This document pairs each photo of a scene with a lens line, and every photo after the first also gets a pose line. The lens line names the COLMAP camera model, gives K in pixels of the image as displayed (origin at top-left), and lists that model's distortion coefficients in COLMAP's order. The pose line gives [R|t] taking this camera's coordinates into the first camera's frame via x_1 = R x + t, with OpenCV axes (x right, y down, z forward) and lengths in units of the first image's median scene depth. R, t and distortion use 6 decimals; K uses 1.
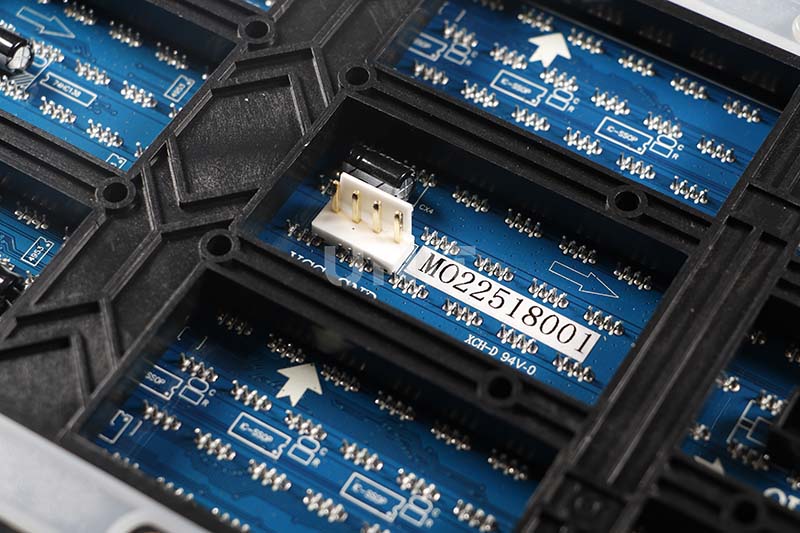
lens RADIAL K [[1984.6, 0, 399.2], [0, 1984.6, 265.1], [0, 0, 1]] dist [0.071587, 0.000000]
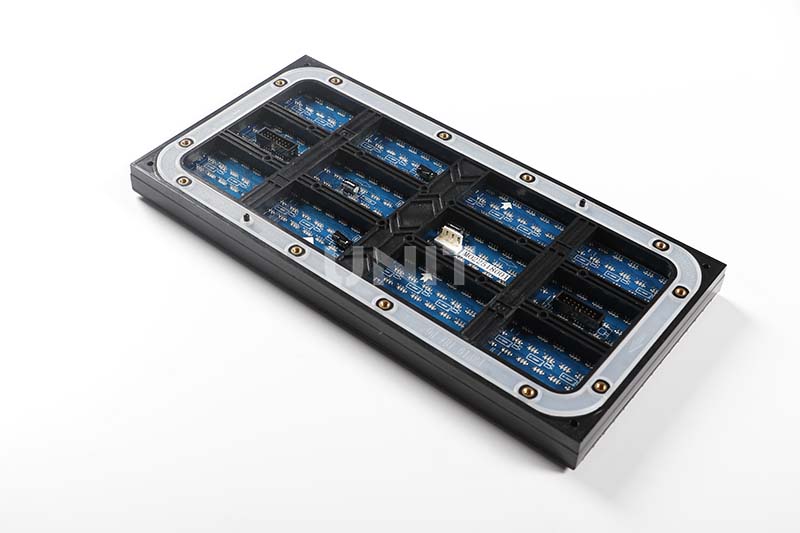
lens RADIAL K [[1071.2, 0, 398.6], [0, 1071.2, 267.4], [0, 0, 1]] dist [0.002413, 0.000000]
pose [[0.991548, 0.118362, -0.053137, 0.000833], [-0.125989, 0.976201, -0.176517, 0.378790], [0.030979, 0.181719, 0.982862, -0.892147]]
